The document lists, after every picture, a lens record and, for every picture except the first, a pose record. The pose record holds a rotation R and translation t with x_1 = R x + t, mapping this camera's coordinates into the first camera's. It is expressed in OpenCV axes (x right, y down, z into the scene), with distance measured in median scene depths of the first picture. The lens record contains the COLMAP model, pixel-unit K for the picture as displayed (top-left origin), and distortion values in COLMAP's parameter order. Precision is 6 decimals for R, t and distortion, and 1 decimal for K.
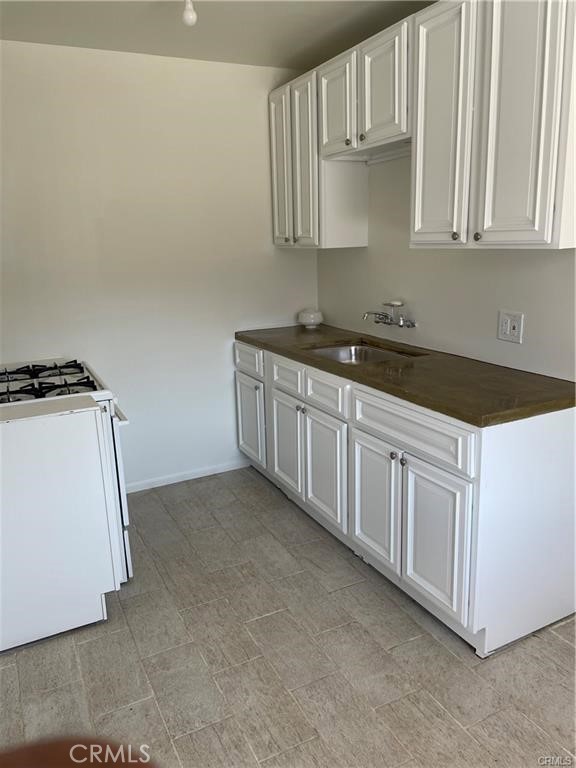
lens RADIAL K [[585.8, 0, 285.4], [0, 585.8, 378.2], [0, 0, 1]] dist [0.109537, -0.131479]
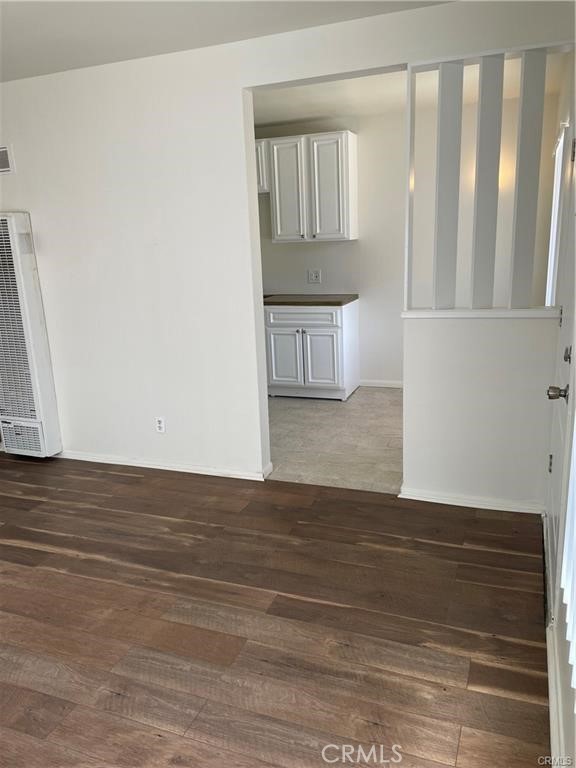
lens RADIAL K [[585.9, 0, 292.2], [0, 585.9, 381.4], [0, 0, 1]] dist [0.101317, -0.118437]
pose [[0.745110, -0.154833, 0.648721, -1.266375], [0.170757, 0.984547, 0.038857, 0.217291], [-0.644712, 0.081821, 0.760034, -0.668298]]
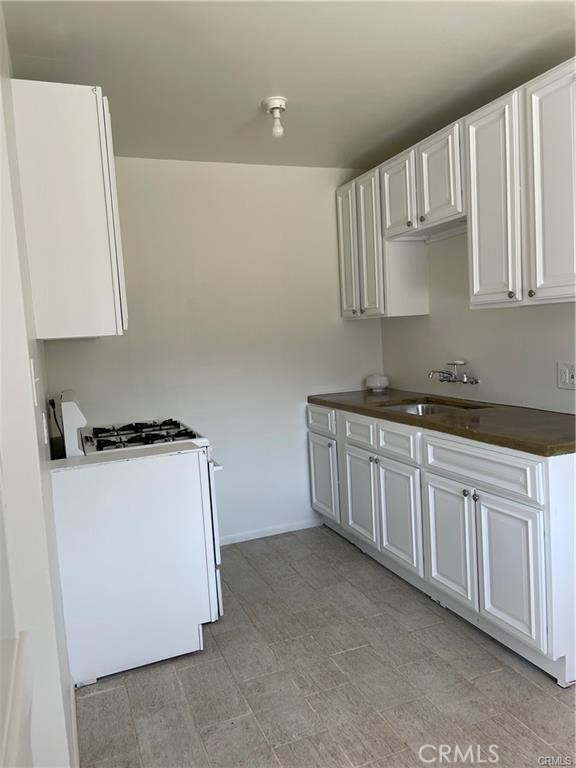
lens RADIAL K [[585.9, 0, 292.2], [0, 585.9, 381.4], [0, 0, 1]] dist [0.101317, -0.118437]
pose [[0.996436, -0.021325, -0.081608, -0.038311], [0.009370, 0.989511, -0.144153, 0.077401], [0.083826, 0.142874, 0.986185, -0.119075]]
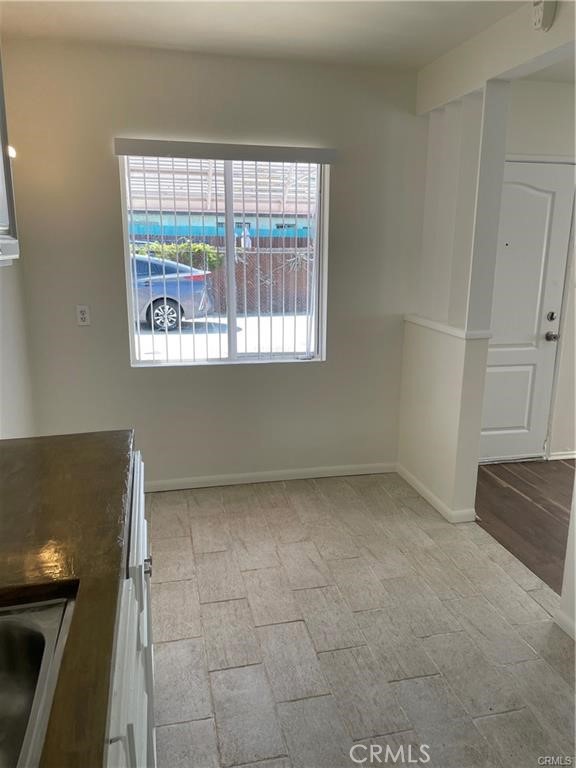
lens RADIAL K [[585.9, 0, 292.2], [0, 585.9, 381.4], [0, 0, 1]] dist [0.101317, -0.118437]
pose [[-0.972711, -0.029918, 0.230084, -0.117657], [0.075621, 0.896626, 0.436284, -0.325133], [-0.219351, 0.441778, -0.869895, 1.364193]]
